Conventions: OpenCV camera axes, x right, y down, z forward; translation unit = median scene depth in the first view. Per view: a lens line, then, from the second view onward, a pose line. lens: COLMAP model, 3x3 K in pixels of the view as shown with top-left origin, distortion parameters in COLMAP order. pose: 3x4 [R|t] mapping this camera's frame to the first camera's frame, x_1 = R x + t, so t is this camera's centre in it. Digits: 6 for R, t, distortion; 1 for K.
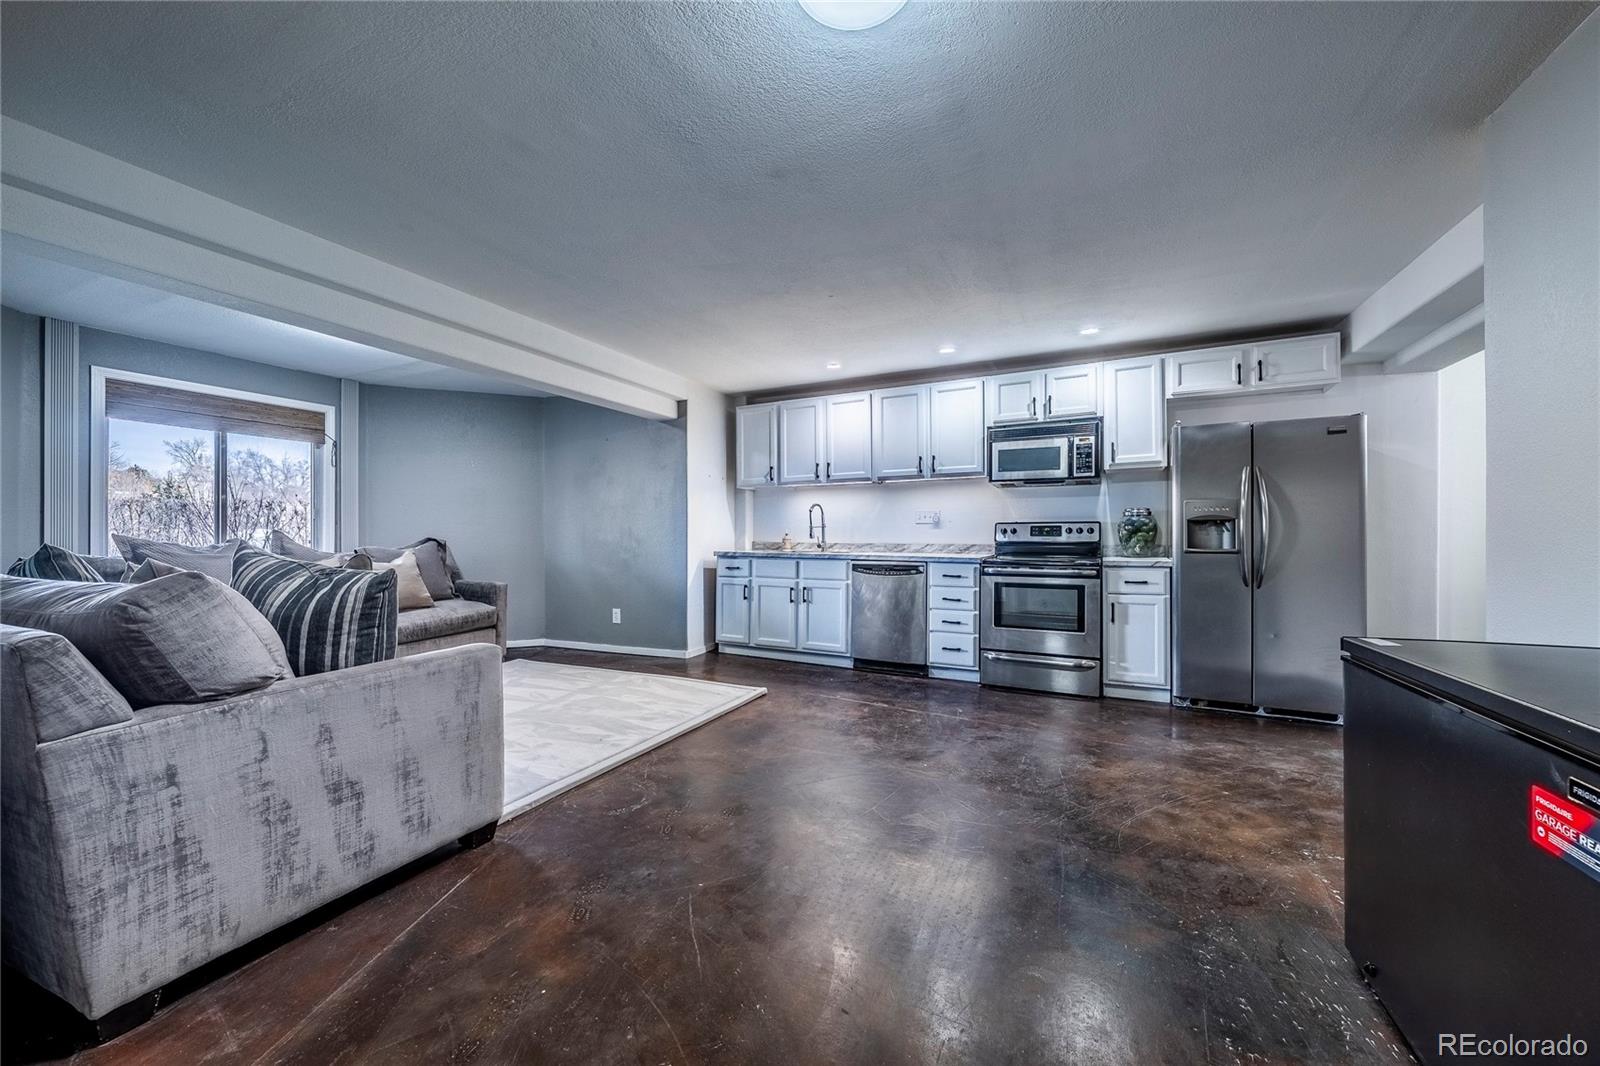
lens RADIAL K [[591.8, 0, 799.2], [0, 591.8, 539.1], [0, 0, 1]] dist [-0.000240, 0.000028]
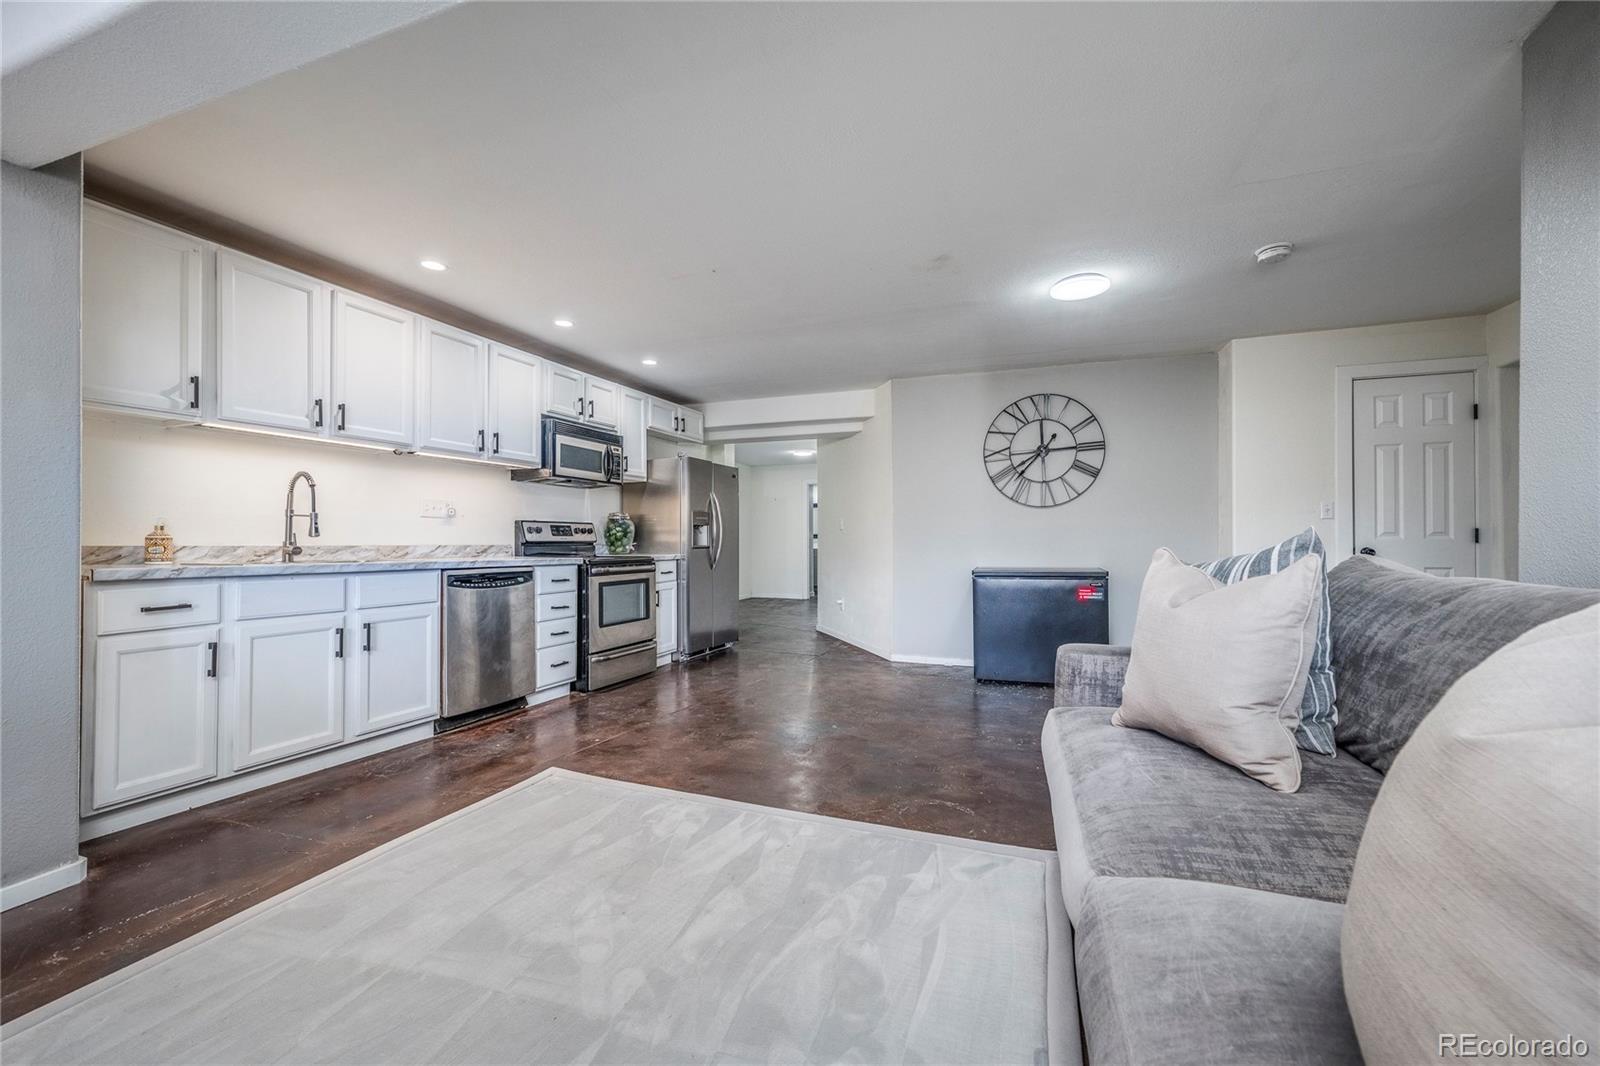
lens RADIAL K [[646.4, 0, 800.0], [0, 646.4, 531.6], [0, 0, 1]] dist [0.001964, 0.000064]
pose [[-0.095129, 0.013516, 0.995373, -0.704187], [0.002709, 0.999908, -0.013318, 0.003542], [-0.995461, 0.001429, -0.095157, 0.709635]]
